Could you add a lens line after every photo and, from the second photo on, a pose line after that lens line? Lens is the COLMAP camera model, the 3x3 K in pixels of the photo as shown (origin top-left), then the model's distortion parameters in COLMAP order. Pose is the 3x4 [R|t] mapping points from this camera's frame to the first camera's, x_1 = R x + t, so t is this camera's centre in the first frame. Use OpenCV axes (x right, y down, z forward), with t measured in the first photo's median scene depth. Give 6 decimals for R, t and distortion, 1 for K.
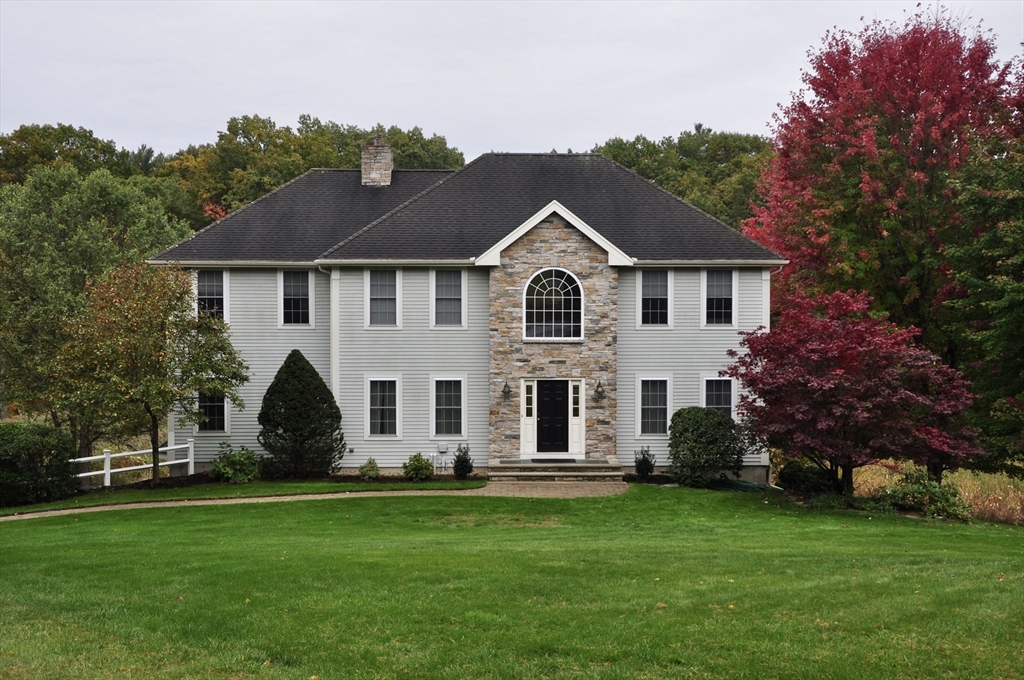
lens RADIAL K [[1198.8, 0, 512.0], [0, 1198.8, 340.0], [0, 0, 1]] dist [0.078754, 0.003479]
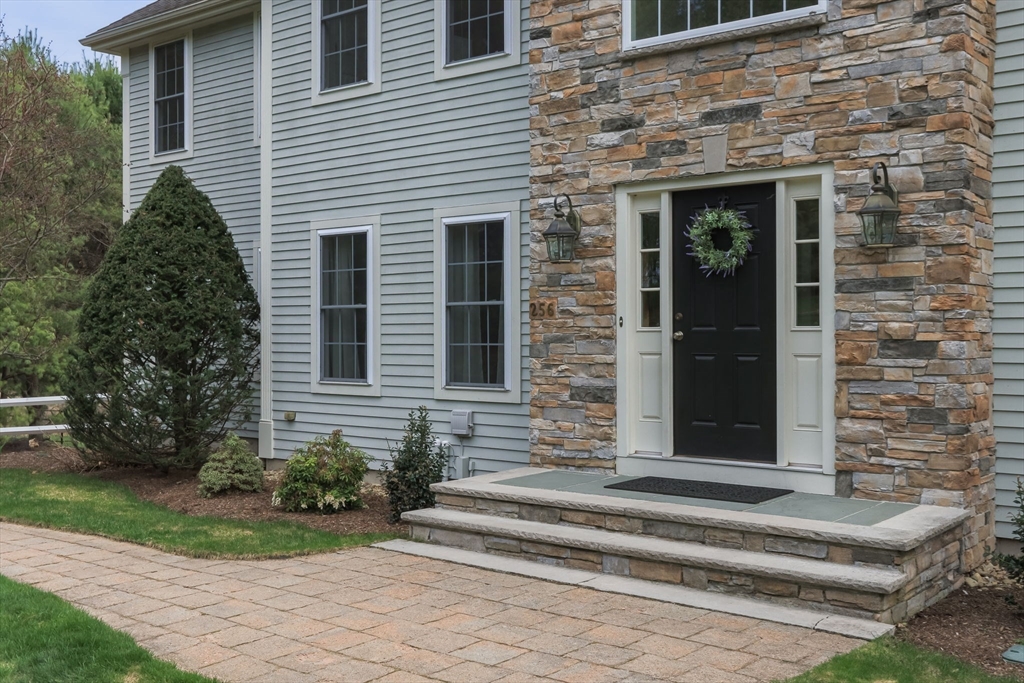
lens RADIAL K [[1104.9, 0, 512.0], [0, 1104.9, 341.5], [0, 0, 1]] dist [-0.019879, -0.014086]
pose [[0.748453, 0.002296, -0.663184, 0.161609], [-0.014747, 0.999804, -0.013182, 0.071725], [0.663024, 0.019646, 0.748340, 0.788655]]
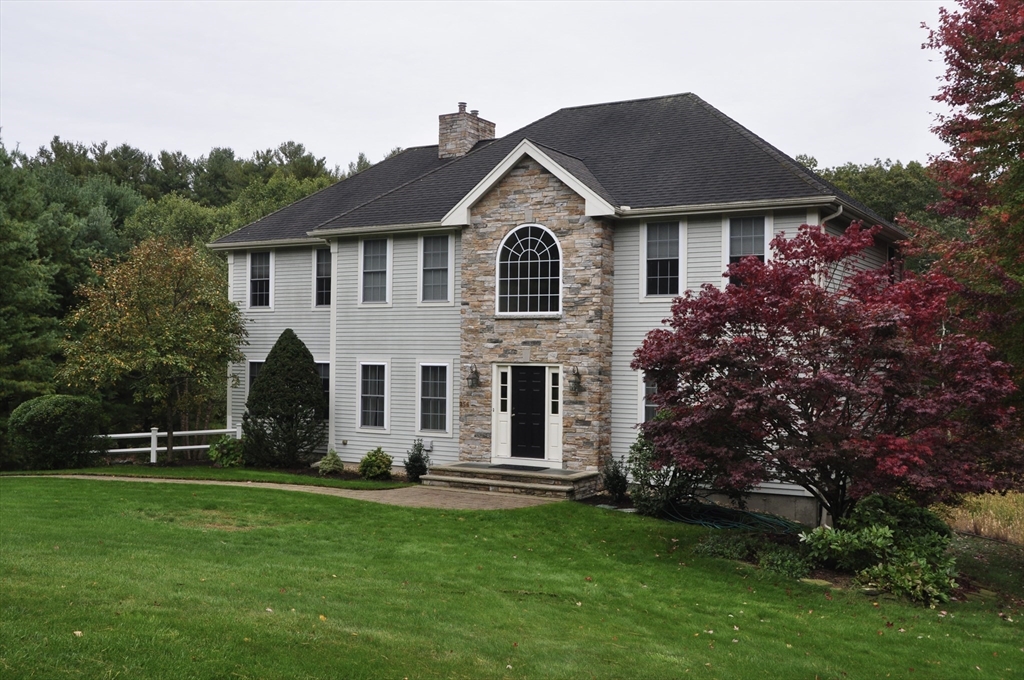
lens RADIAL K [[1069.6, 0, 512.0], [0, 1069.6, 340.0], [0, 0, 1]] dist [-0.011134, -0.004911]
pose [[0.839962, 0.000284, -0.542646, 0.408692], [-0.025678, 0.998900, -0.039225, 0.044282], [0.542038, 0.046881, 0.839045, 0.401918]]
